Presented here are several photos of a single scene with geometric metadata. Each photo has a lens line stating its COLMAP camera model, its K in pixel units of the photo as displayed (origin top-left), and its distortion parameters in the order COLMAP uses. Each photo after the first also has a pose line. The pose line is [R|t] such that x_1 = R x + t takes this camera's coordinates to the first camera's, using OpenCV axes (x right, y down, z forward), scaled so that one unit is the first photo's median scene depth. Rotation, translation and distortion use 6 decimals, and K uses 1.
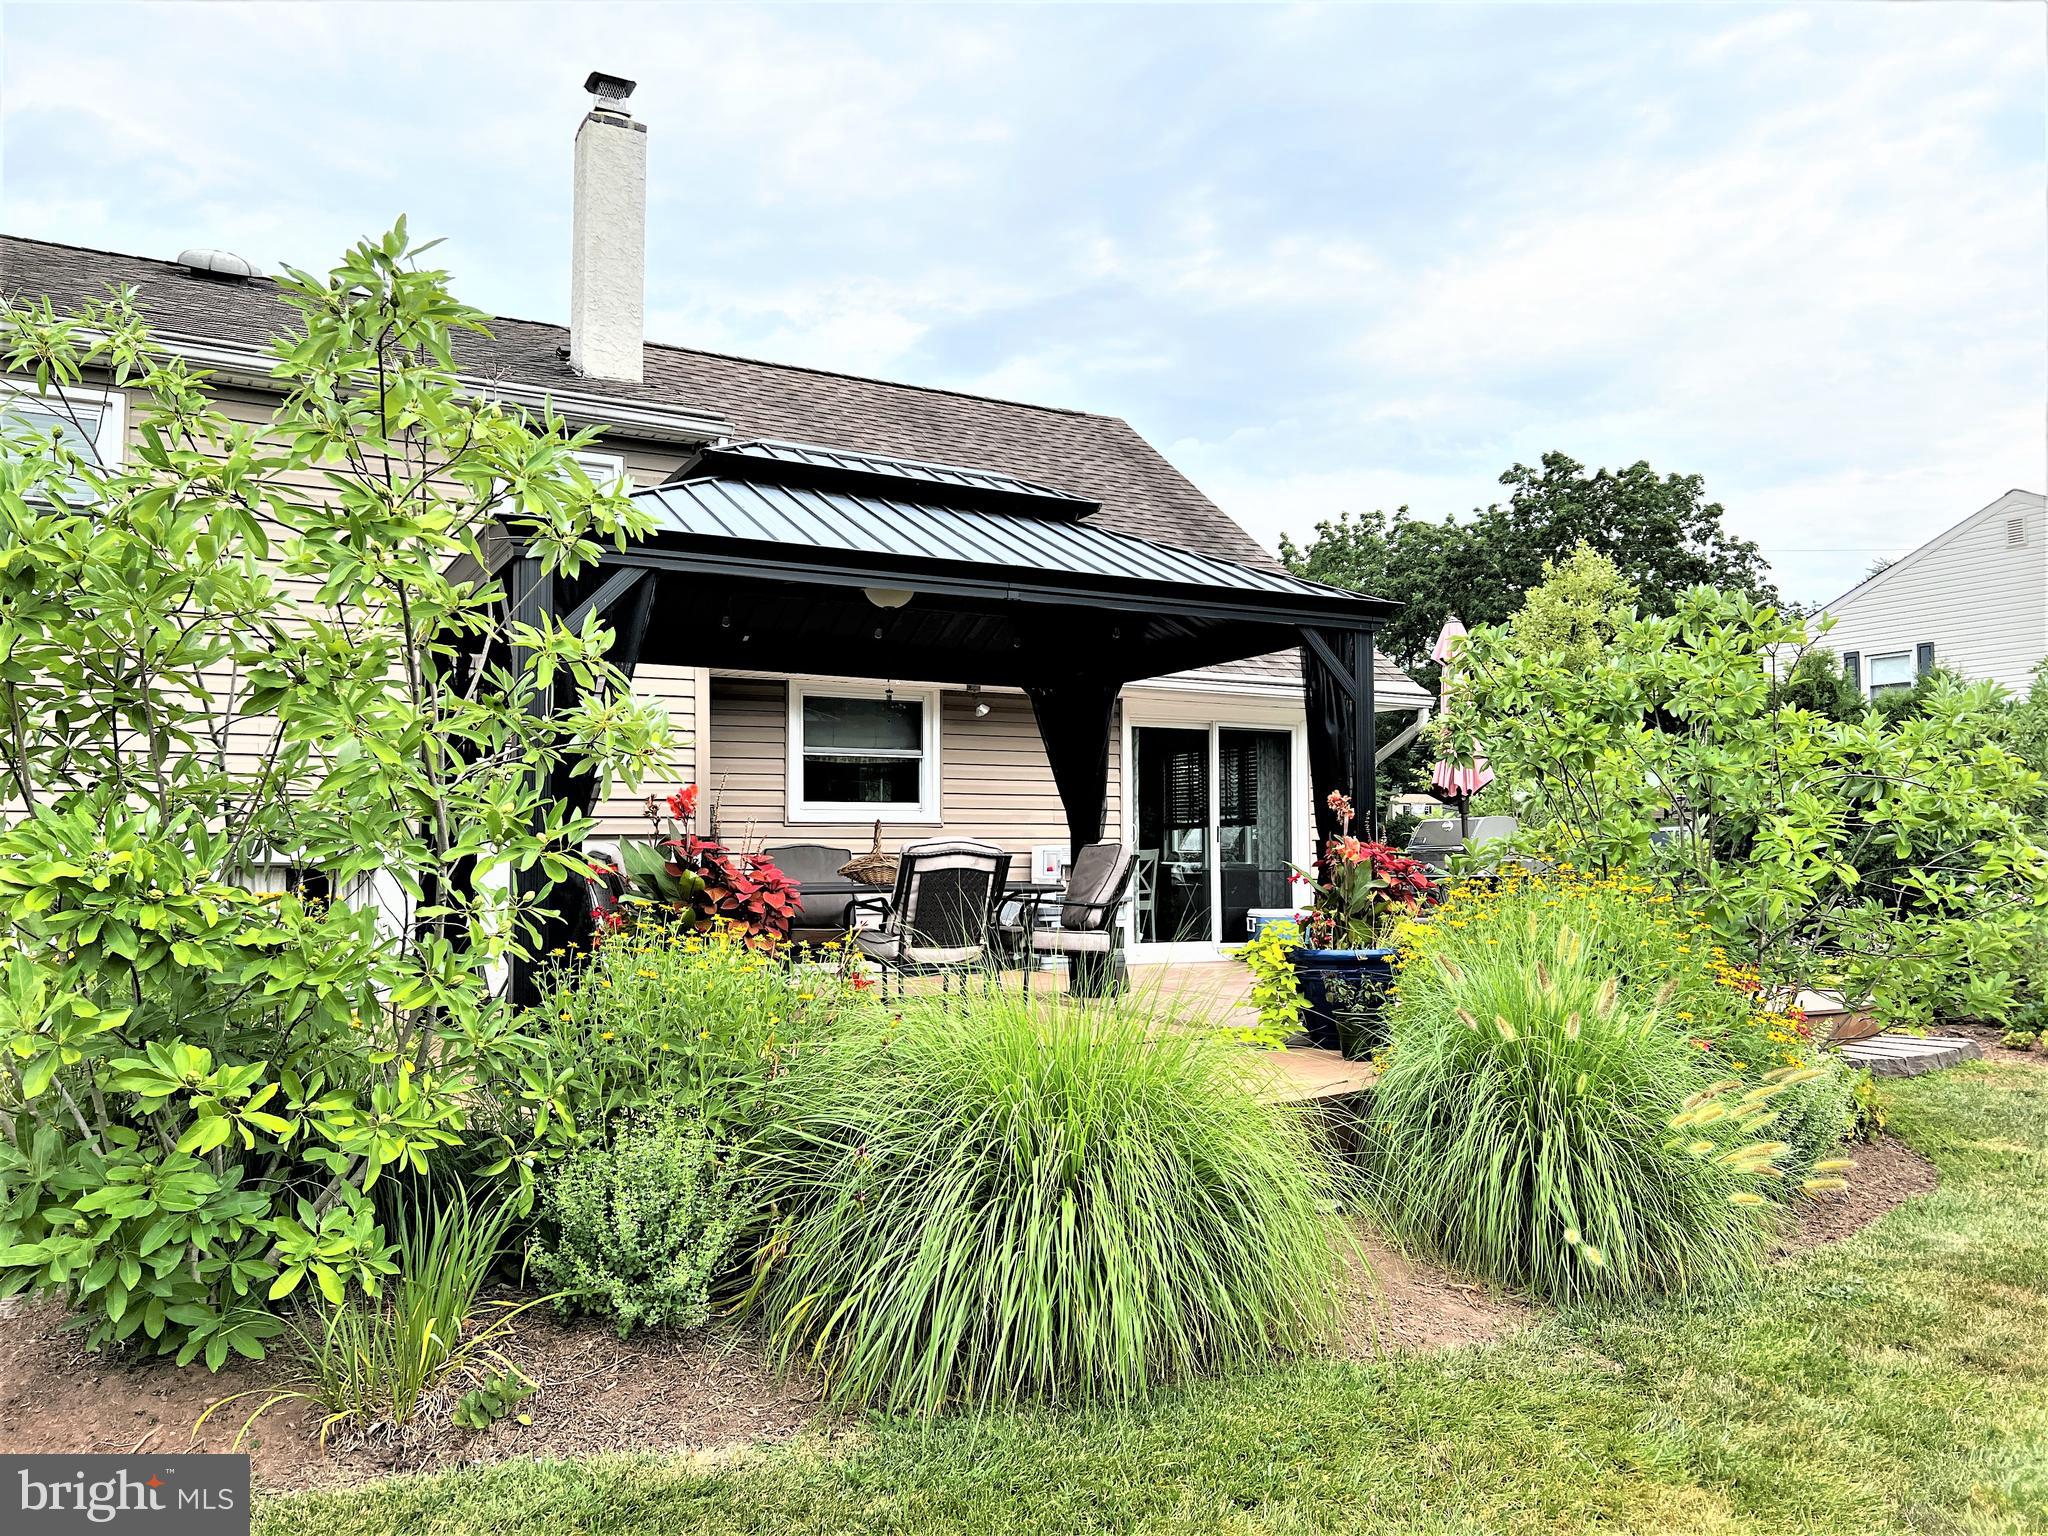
lens RADIAL K [[1544.0, 0, 1083.6], [0, 1544.0, 775.6], [0, 0, 1]] dist [0.011969, -0.012397]
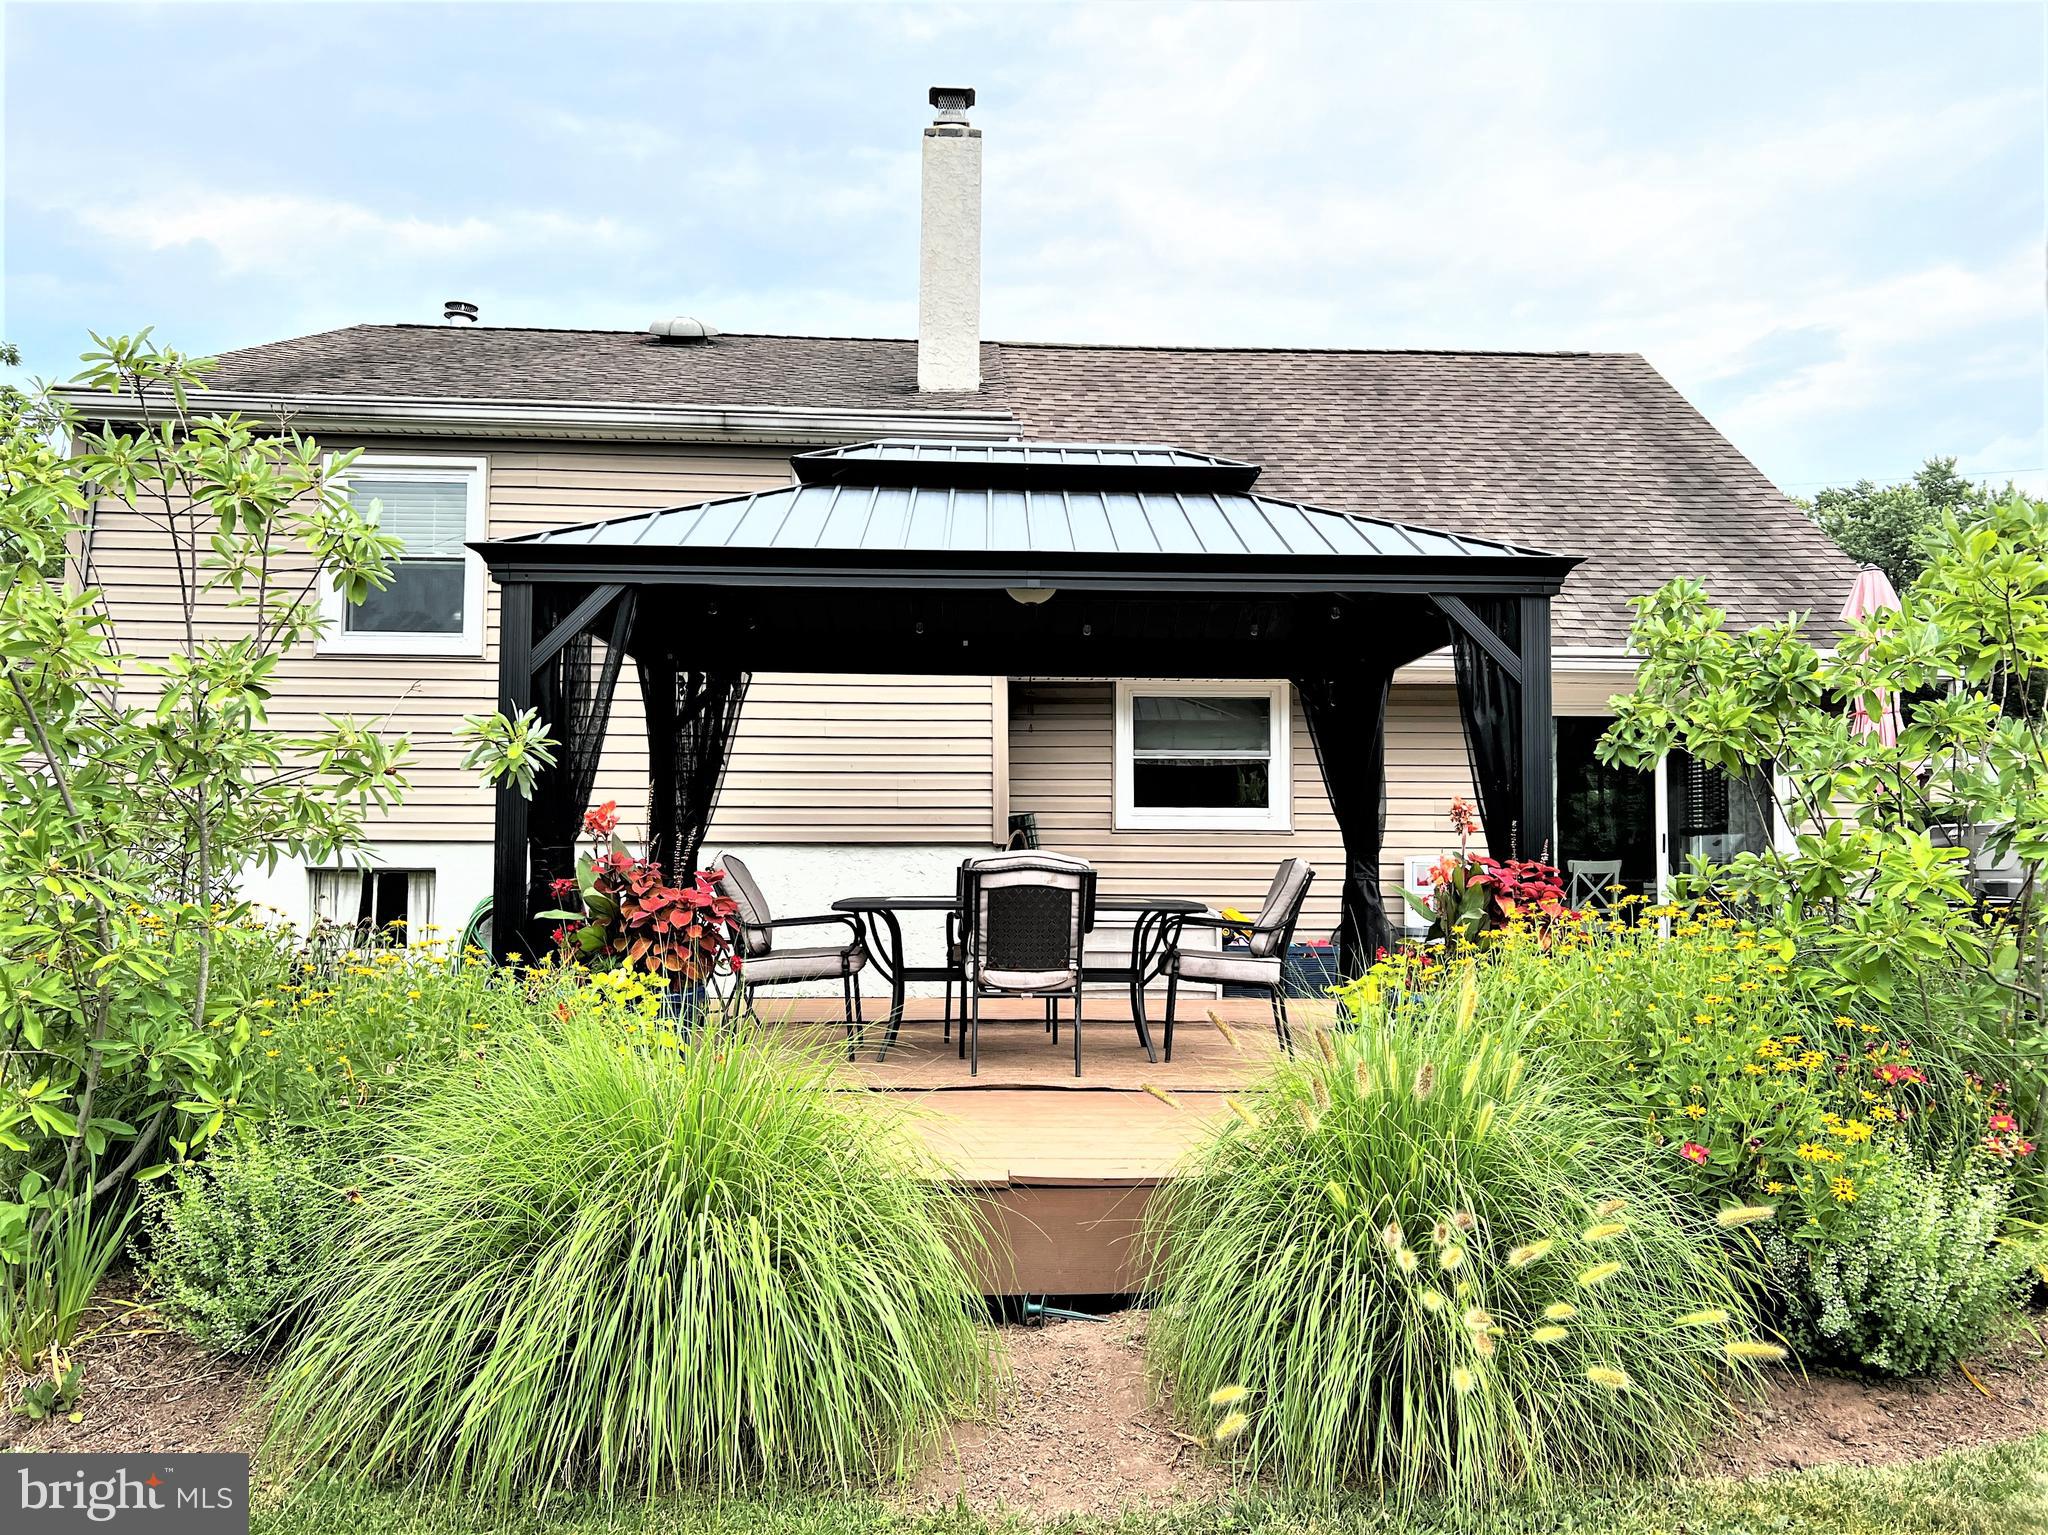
lens RADIAL K [[1591.2, 0, 1027.6], [0, 1591.2, 792.3], [0, 0, 1]] dist [0.018135, -0.008756]
pose [[0.887189, -0.010559, -0.461286, 0.215193], [0.016284, 0.999832, 0.008432, -0.002070], [0.461119, -0.014992, 0.887212, 0.096973]]
